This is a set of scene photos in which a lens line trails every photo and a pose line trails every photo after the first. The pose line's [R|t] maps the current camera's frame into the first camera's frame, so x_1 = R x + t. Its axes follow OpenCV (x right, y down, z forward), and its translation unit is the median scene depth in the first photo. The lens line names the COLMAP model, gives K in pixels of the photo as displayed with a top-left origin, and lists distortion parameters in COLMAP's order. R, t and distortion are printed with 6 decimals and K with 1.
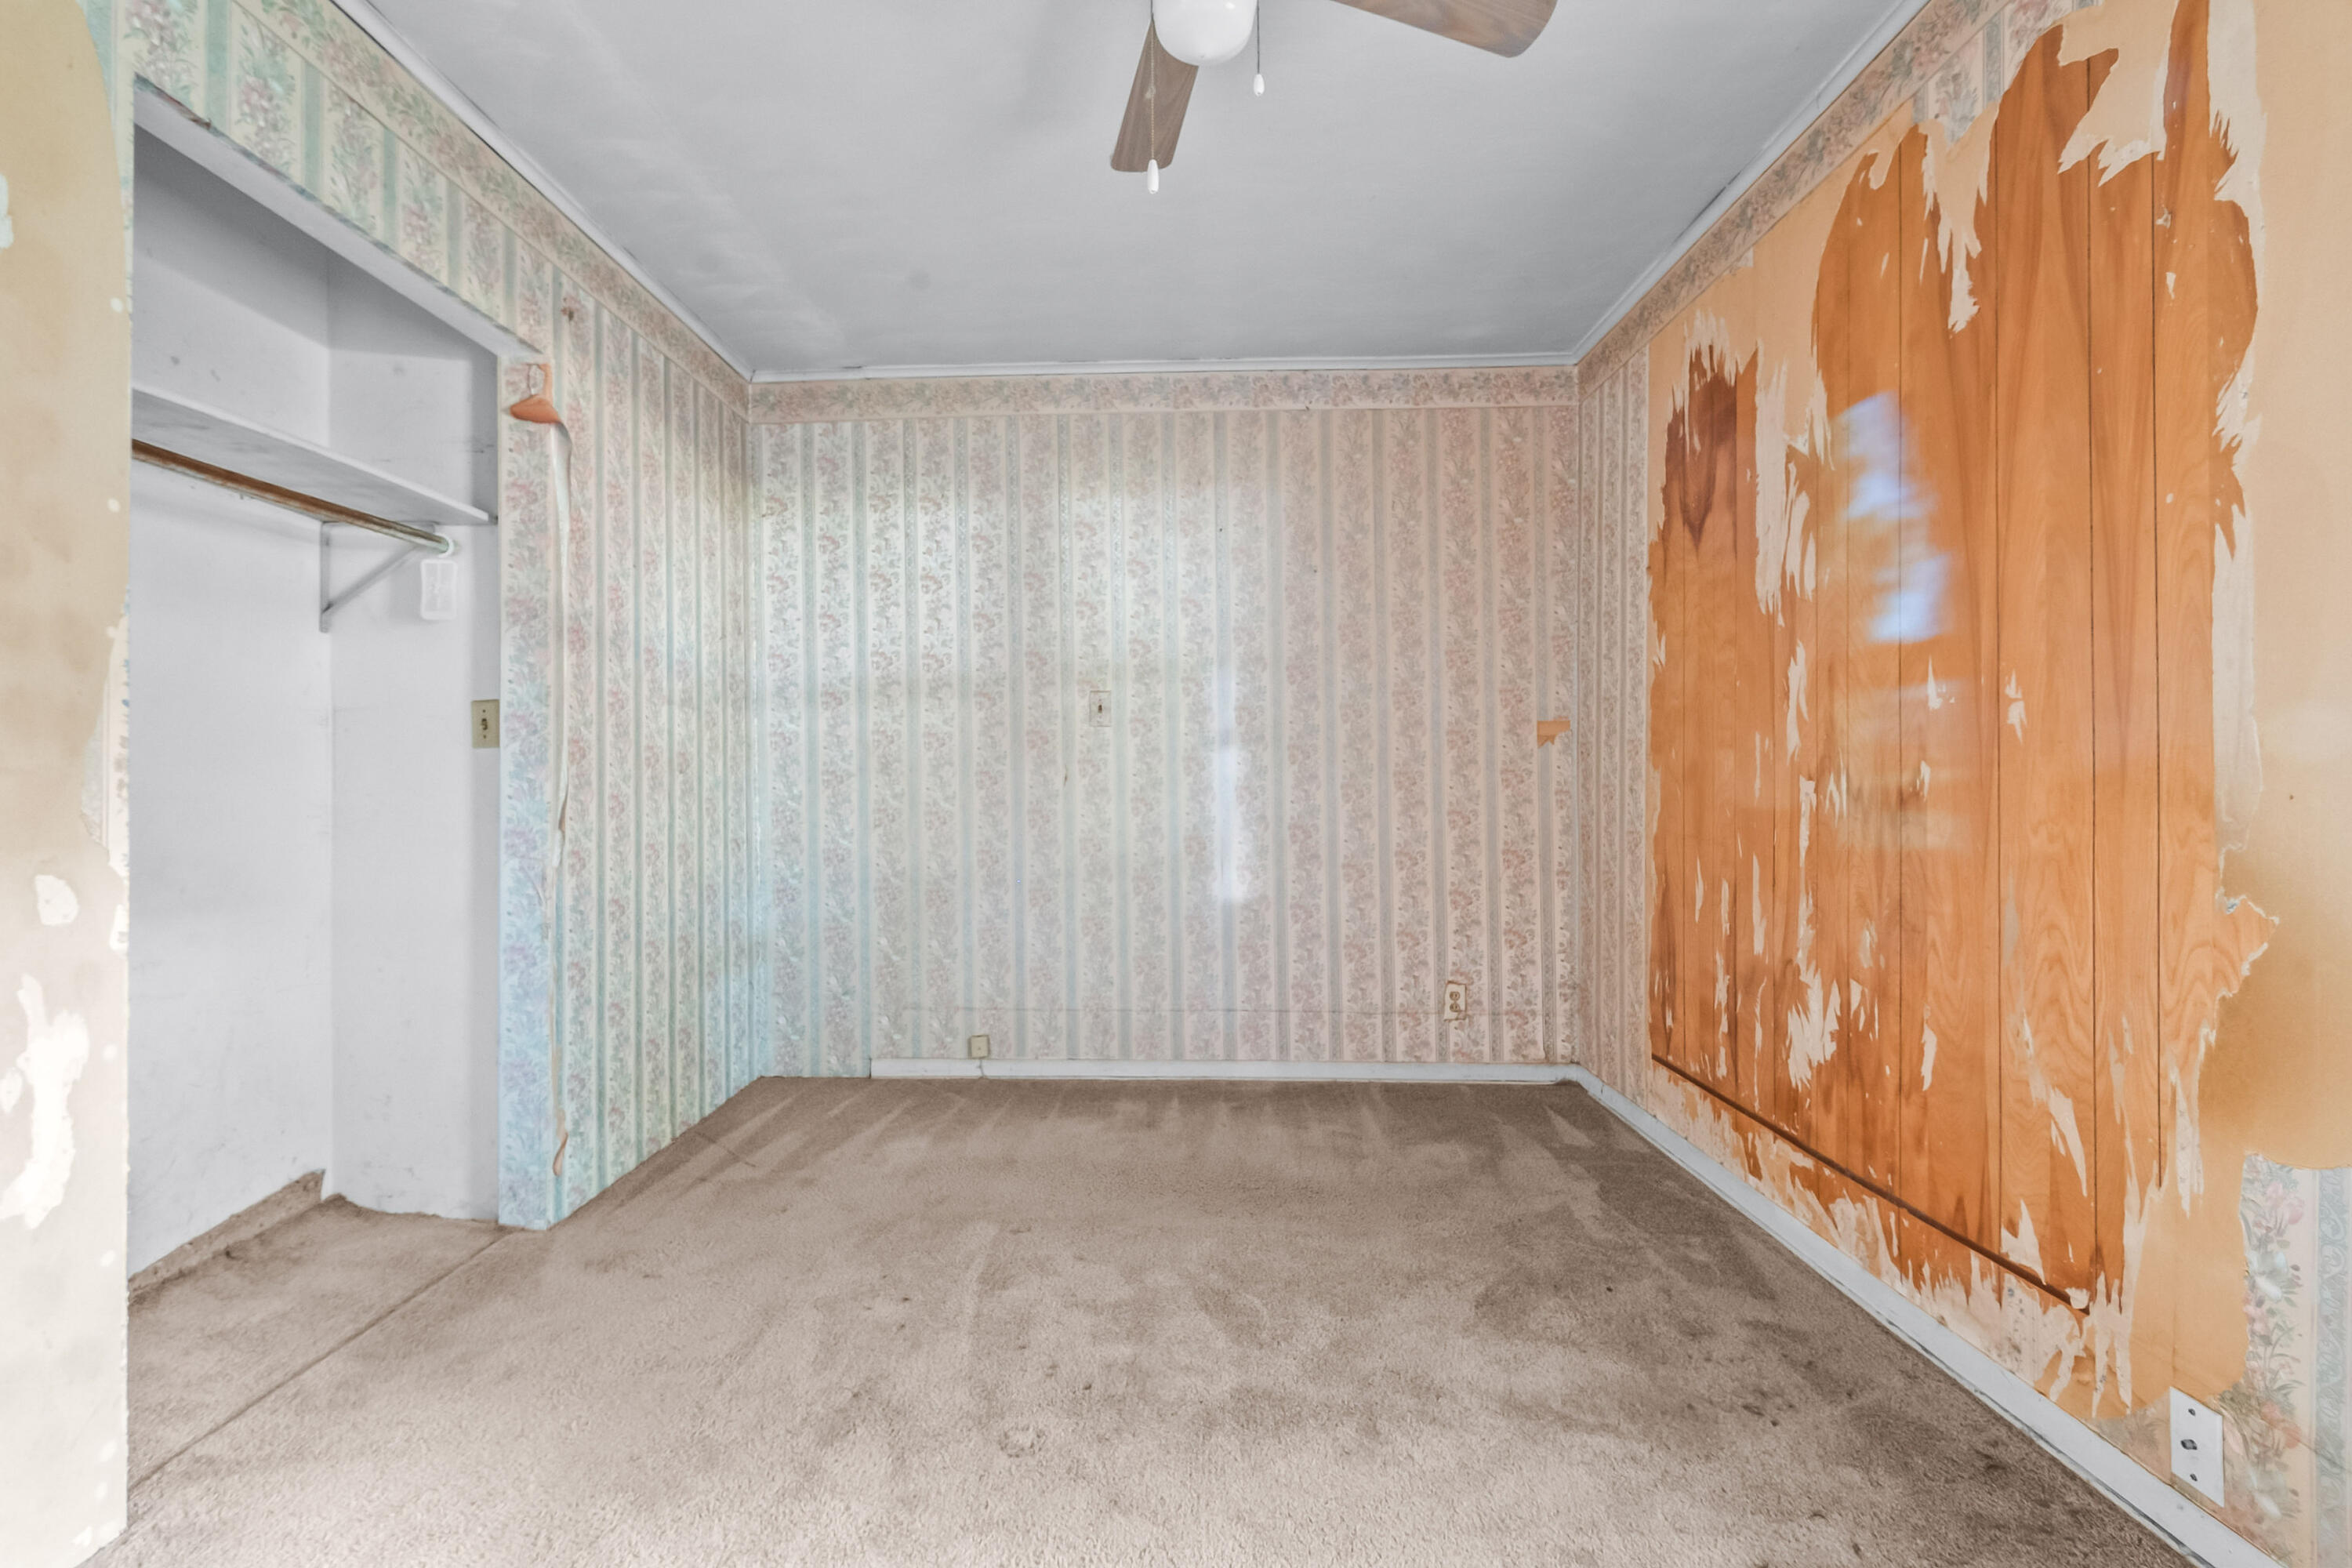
lens RADIAL K [[1065.7, 0, 1142.8], [0, 1065.7, 778.5], [0, 0, 1]] dist [0.016942, -0.008891]
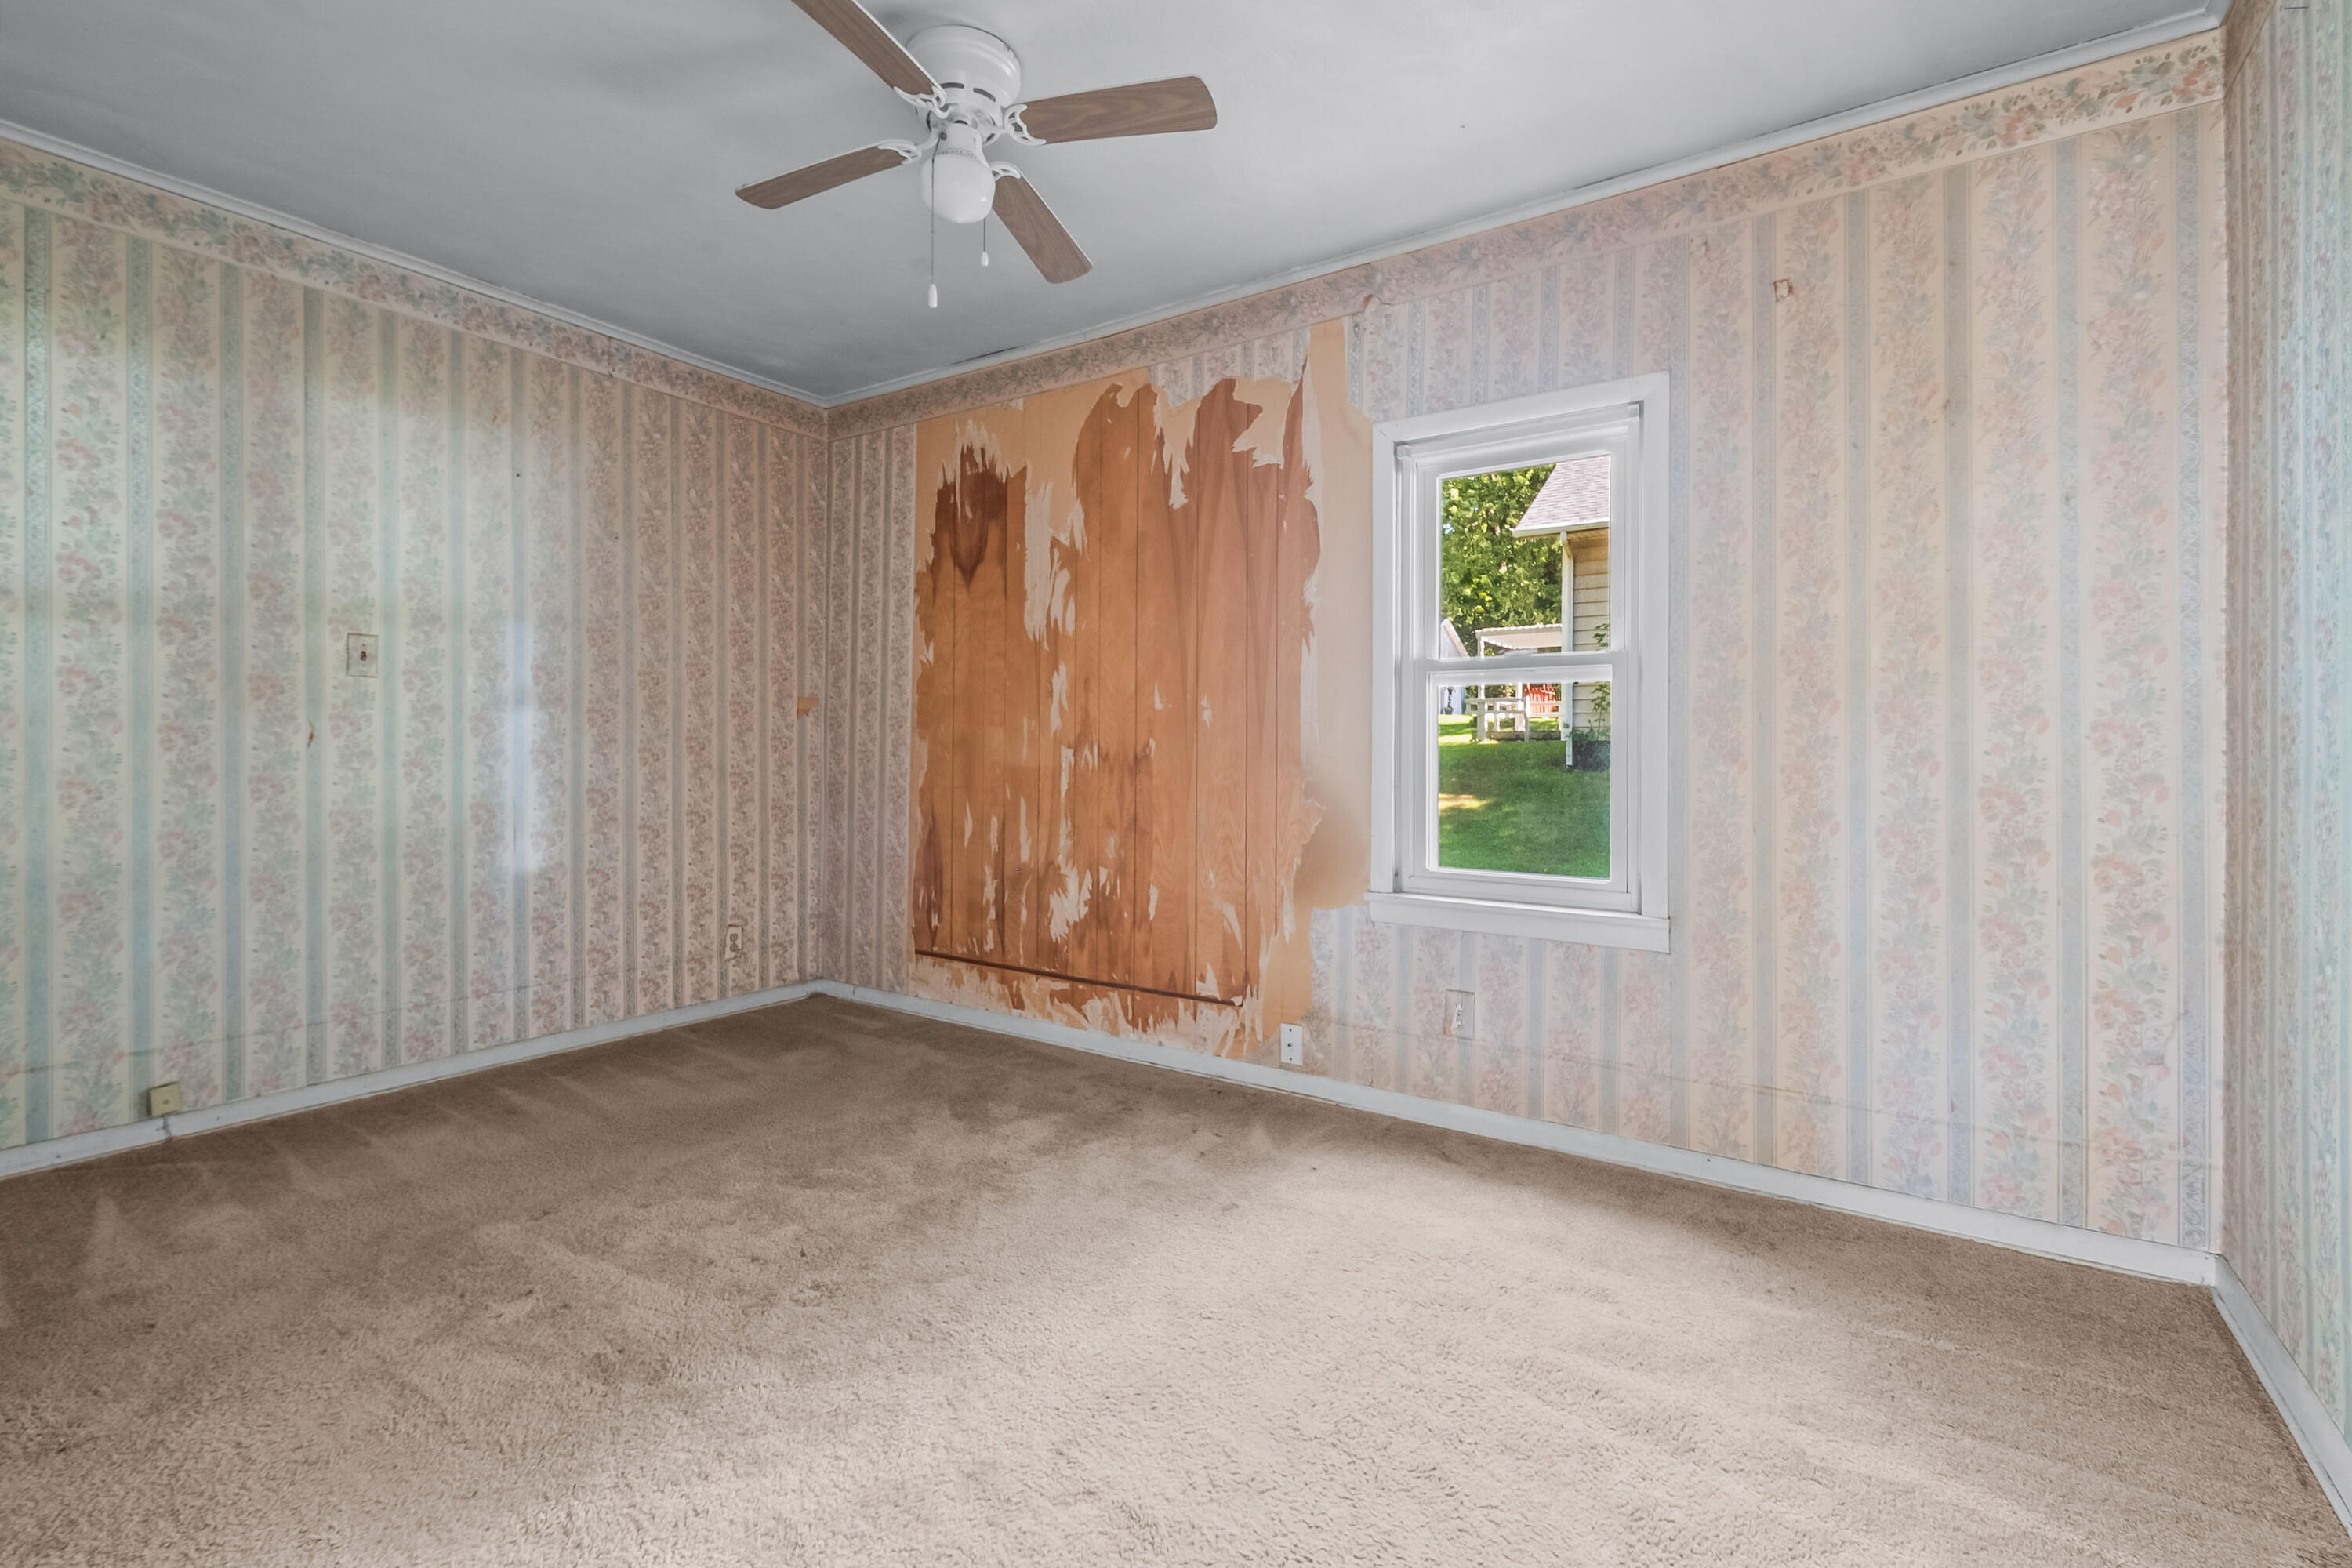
lens RADIAL K [[1065.4, 0, 1177.4], [0, 1065.4, 742.8], [0, 0, 1]] dist [0.016533, -0.000253]
pose [[0.522728, 0.013266, 0.852396, -0.457619], [-0.010469, 0.999903, -0.009142, 0.004275], [-0.852435, -0.004145, 0.522816, 0.014343]]
